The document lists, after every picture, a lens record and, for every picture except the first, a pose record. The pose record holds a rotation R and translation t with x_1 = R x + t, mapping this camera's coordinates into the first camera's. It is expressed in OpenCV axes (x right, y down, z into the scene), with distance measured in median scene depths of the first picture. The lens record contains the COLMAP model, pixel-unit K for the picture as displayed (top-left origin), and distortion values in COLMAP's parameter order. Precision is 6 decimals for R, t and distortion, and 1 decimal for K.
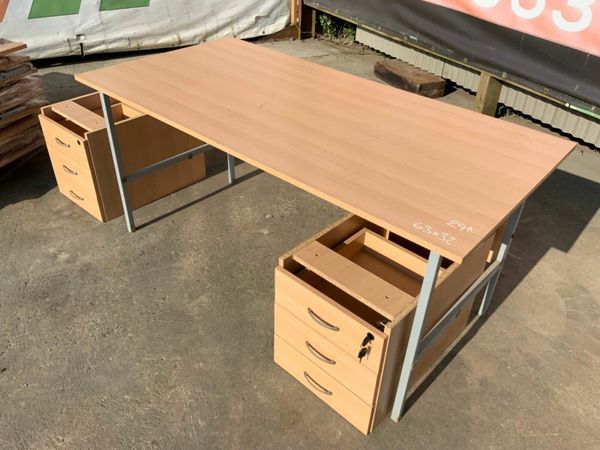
lens RADIAL K [[499.0, 0, 297.2], [0, 499.0, 226.1], [0, 0, 1]] dist [0.033764, -0.082772]
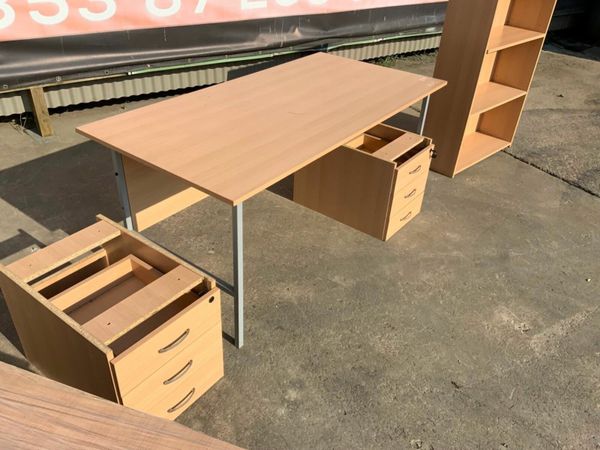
lens RADIAL K [[499.0, 0, 304.4], [0, 499.0, 225.2], [0, 0, 1]] dist [0.033764, -0.082772]
pose [[-0.082082, -0.579635, 0.810732, -0.930294], [0.532024, 0.662388, 0.527440, -0.525811], [-0.842741, 0.474622, 0.254009, 0.608606]]
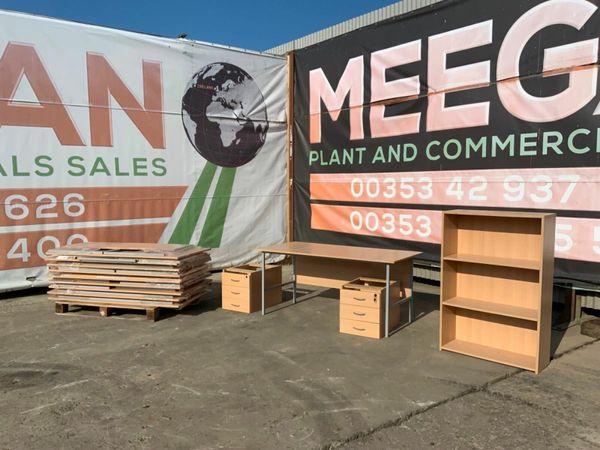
lens RADIAL K [[499.0, 0, 296.3], [0, 499.0, 219.6], [0, 0, 1]] dist [0.033764, -0.082772]
pose [[0.988872, -0.041237, 0.142940, -0.508761], [0.109268, 0.853364, -0.509735, 0.864199], [-0.100960, 0.519681, 0.848374, -1.275906]]
